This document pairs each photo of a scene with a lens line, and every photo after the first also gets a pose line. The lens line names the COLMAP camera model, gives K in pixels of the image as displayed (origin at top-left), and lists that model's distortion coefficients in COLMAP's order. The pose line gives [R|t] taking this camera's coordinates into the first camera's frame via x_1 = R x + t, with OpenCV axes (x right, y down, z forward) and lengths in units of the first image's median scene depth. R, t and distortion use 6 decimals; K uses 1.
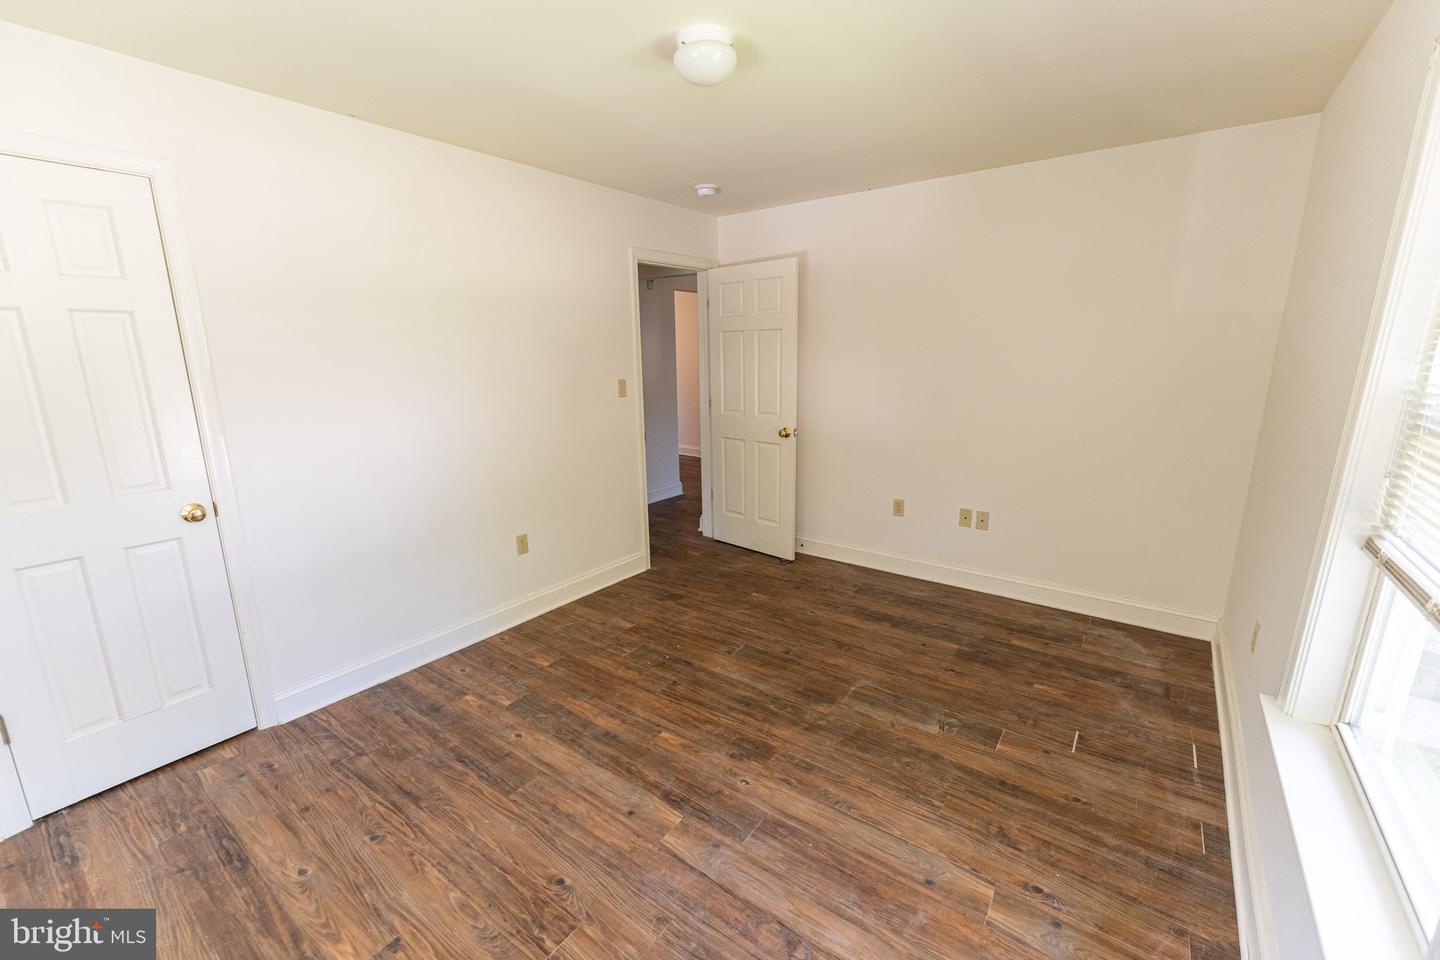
lens RADIAL K [[593.6, 0, 709.8], [0, 593.6, 480.9], [0, 0, 1]] dist [0.000392, -0.000399]
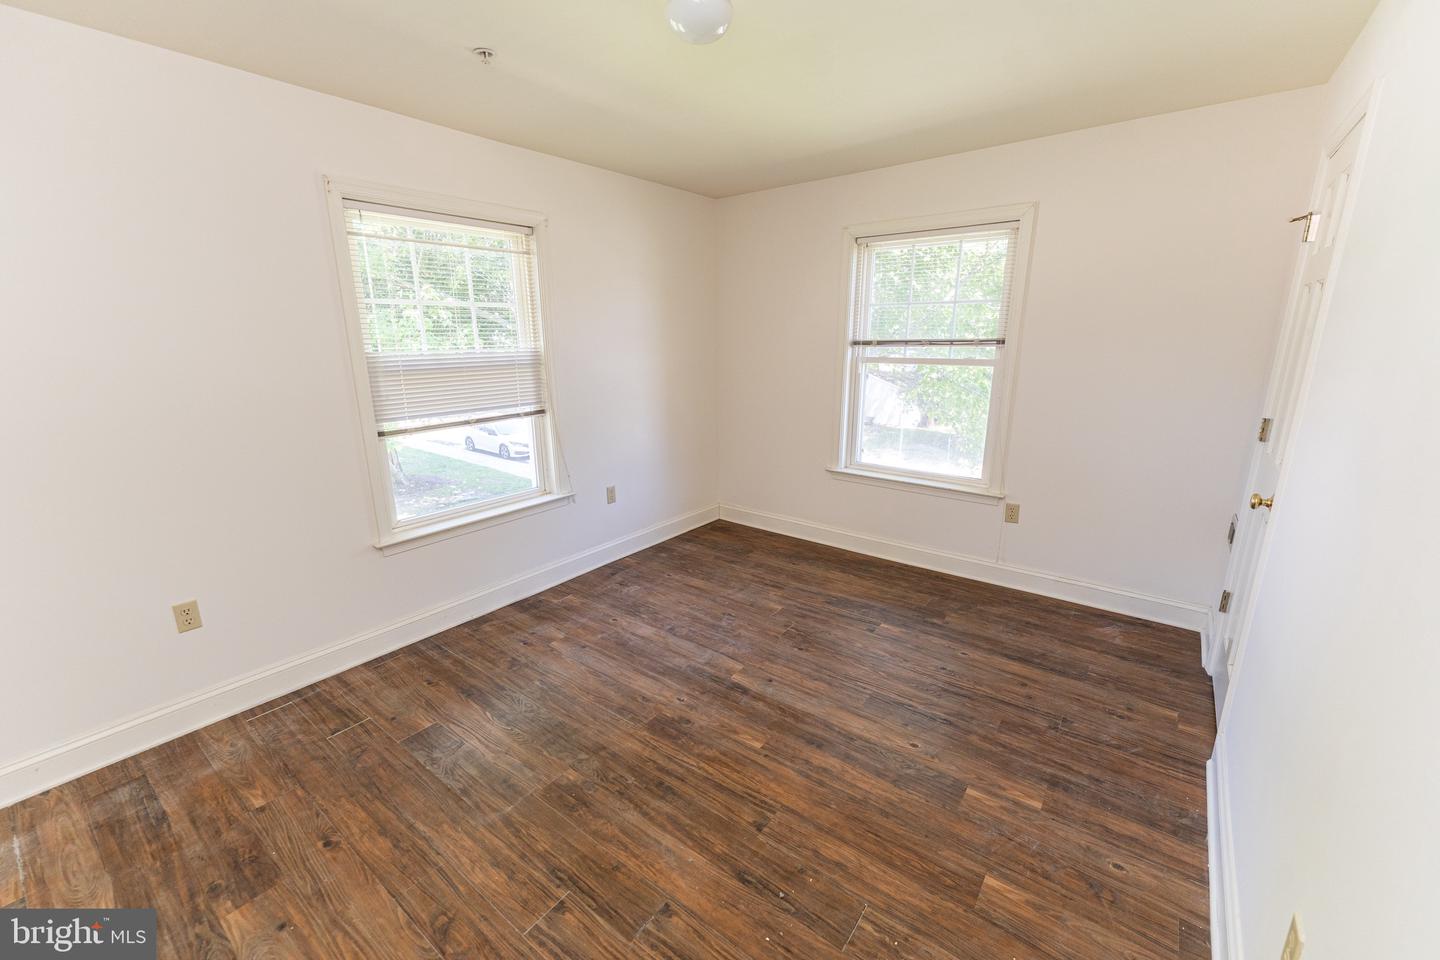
lens RADIAL K [[585.2, 0, 711.3], [0, 585.2, 480.2], [0, 0, 1]] dist [0.000497, -0.000001]
pose [[-0.999730, 0.012784, 0.019387, -0.027112], [0.020196, 0.890733, 0.454078, -0.367054], [-0.011464, 0.454347, -0.890751, 1.637247]]
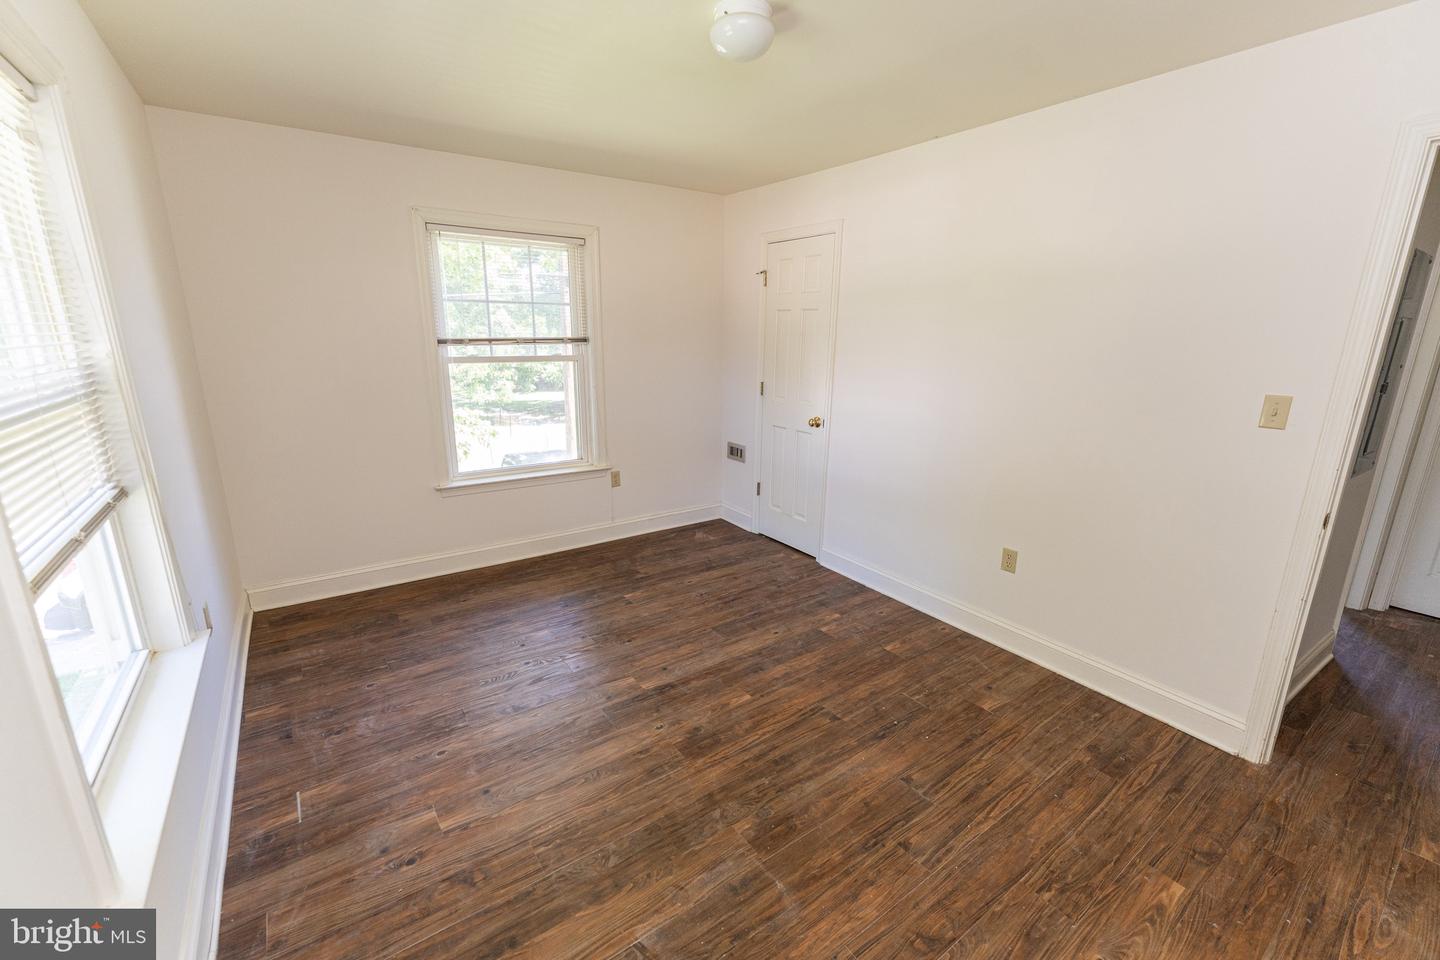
lens RADIAL K [[593.6, 0, 709.8], [0, 593.6, 480.9], [0, 0, 1]] dist [0.000392, -0.000399]
pose [[-0.312417, 0.240338, -0.919039, 0.829780], [-0.218270, 0.923419, 0.315682, -0.251796], [0.924529, 0.299223, -0.236033, 1.074978]]
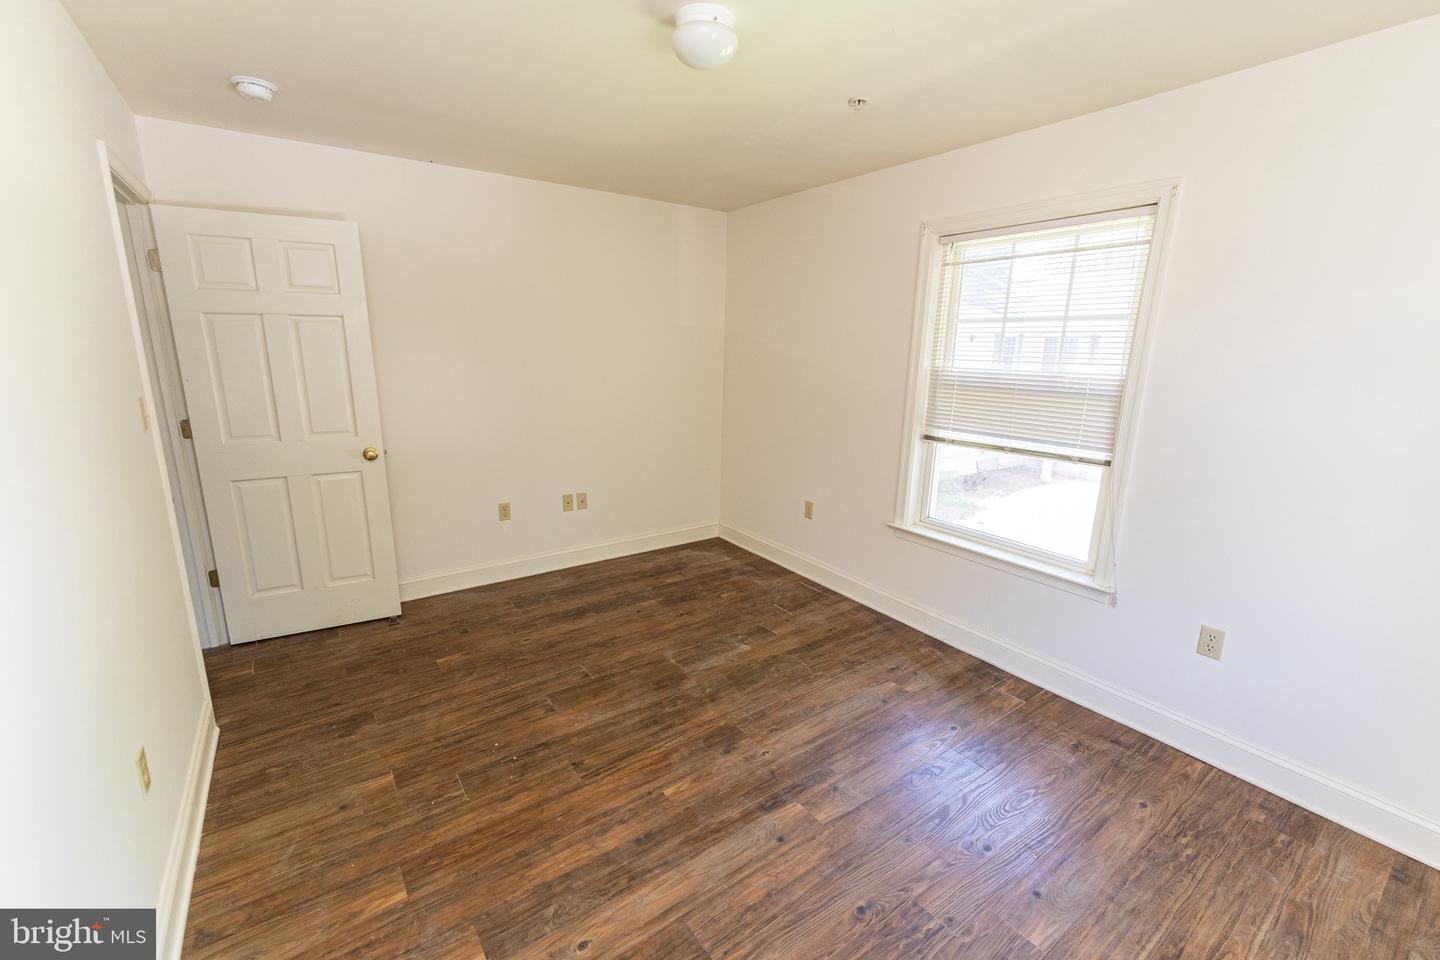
lens RADIAL K [[604.0, 0, 710.5], [0, 604.0, 481.7], [0, 0, 1]] dist [-0.000632, 0.000234]
pose [[0.311844, -0.194882, 0.929933, -0.791631], [0.190787, 0.971648, 0.139645, -0.124934], [-0.930781, 0.133872, 0.340183, 0.582604]]
